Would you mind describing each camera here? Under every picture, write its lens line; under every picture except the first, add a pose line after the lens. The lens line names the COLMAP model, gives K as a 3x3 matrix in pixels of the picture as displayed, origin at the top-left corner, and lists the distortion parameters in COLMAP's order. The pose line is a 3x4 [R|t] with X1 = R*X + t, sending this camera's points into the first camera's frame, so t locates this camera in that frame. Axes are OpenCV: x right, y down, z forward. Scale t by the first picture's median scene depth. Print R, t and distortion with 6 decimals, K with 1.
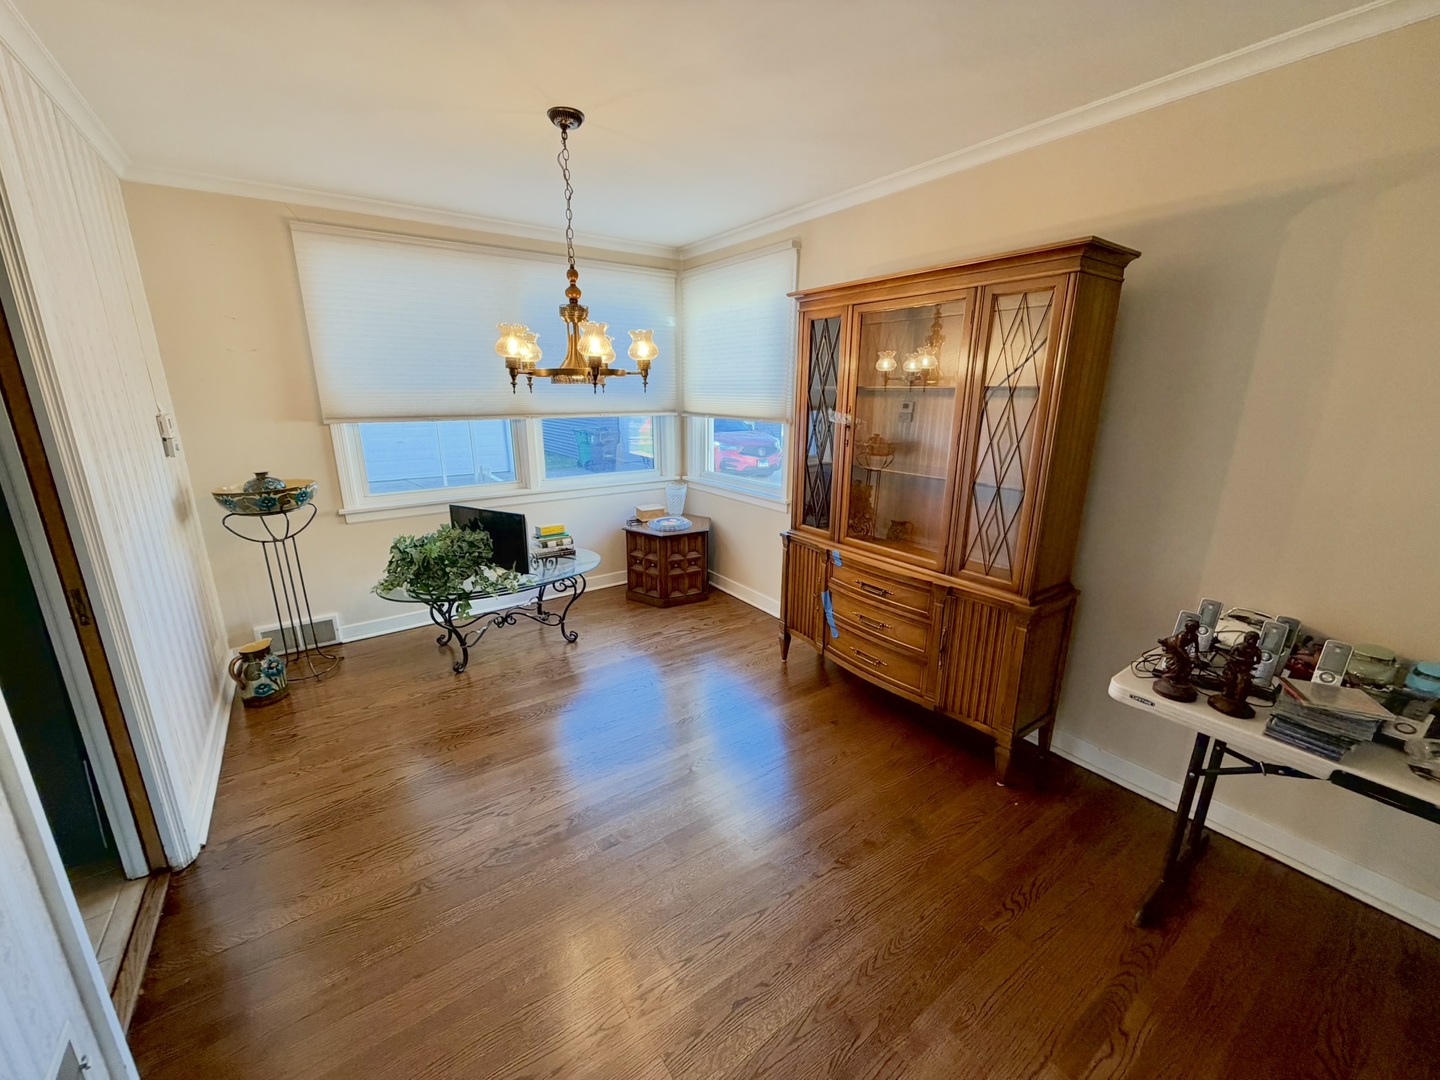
lens RADIAL K [[573.2, 0, 708.8], [0, 573.2, 533.9], [0, 0, 1]] dist [0.001483, -0.000154]
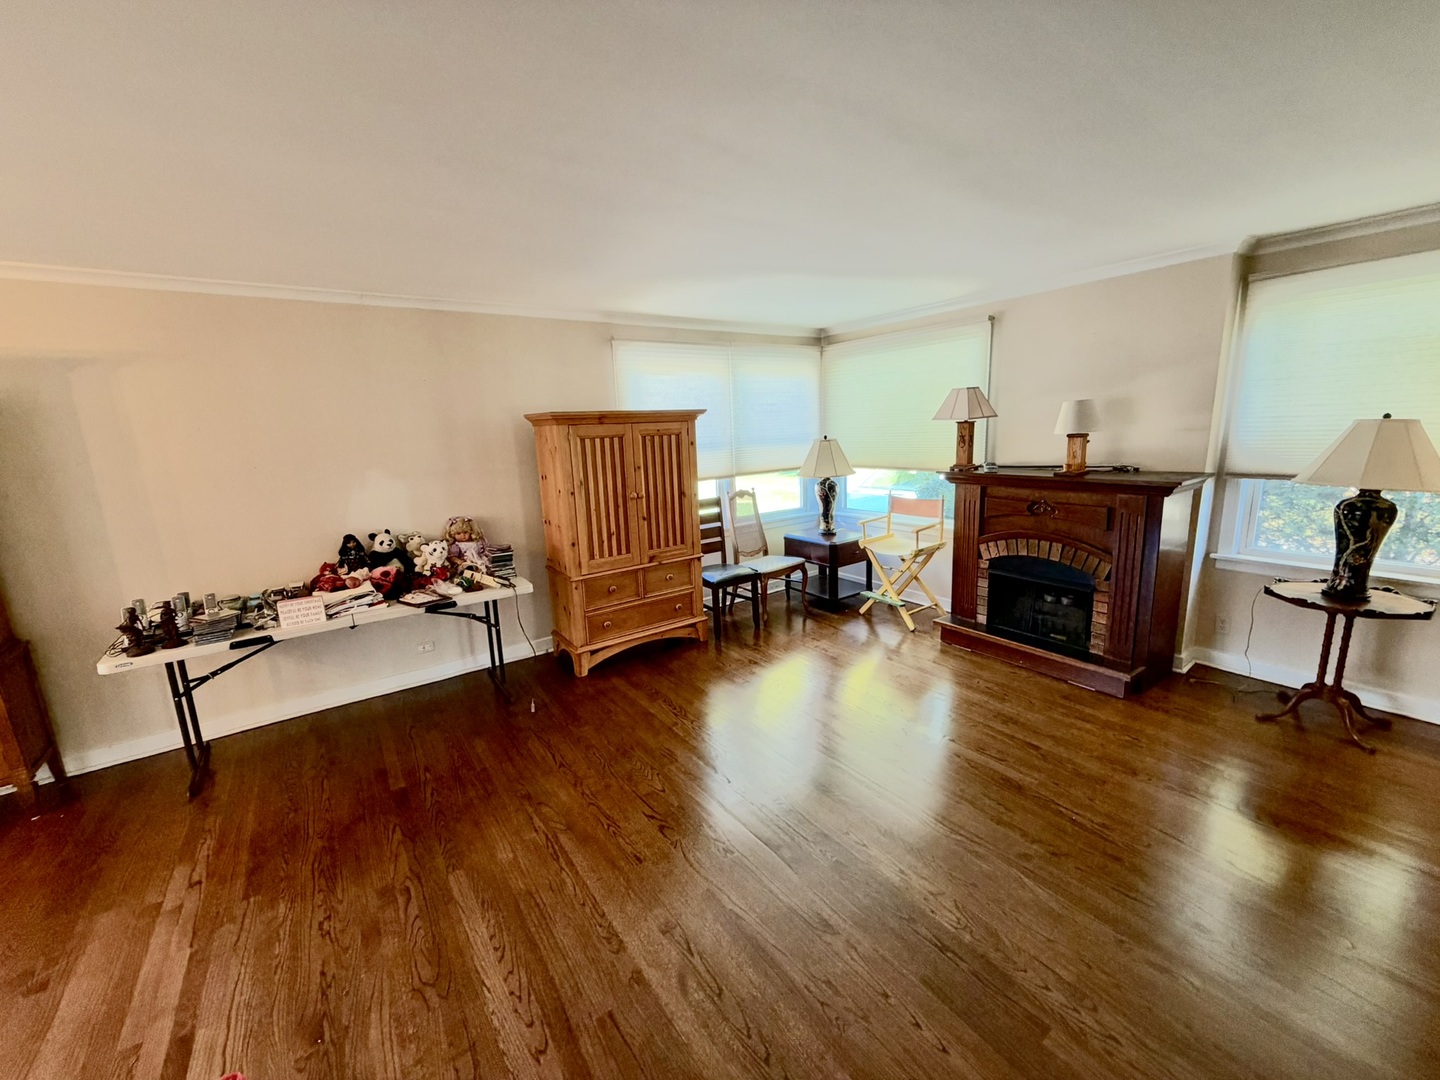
lens RADIAL K [[573.2, 0, 713.4], [0, 573.2, 538.1], [0, 0, 1]] dist [0.001483, -0.000154]
pose [[-0.008673, -0.194728, 0.980819, -0.664832], [0.304403, 0.933790, 0.188083, 0.139813], [-0.952504, 0.300196, 0.051177, -0.658972]]
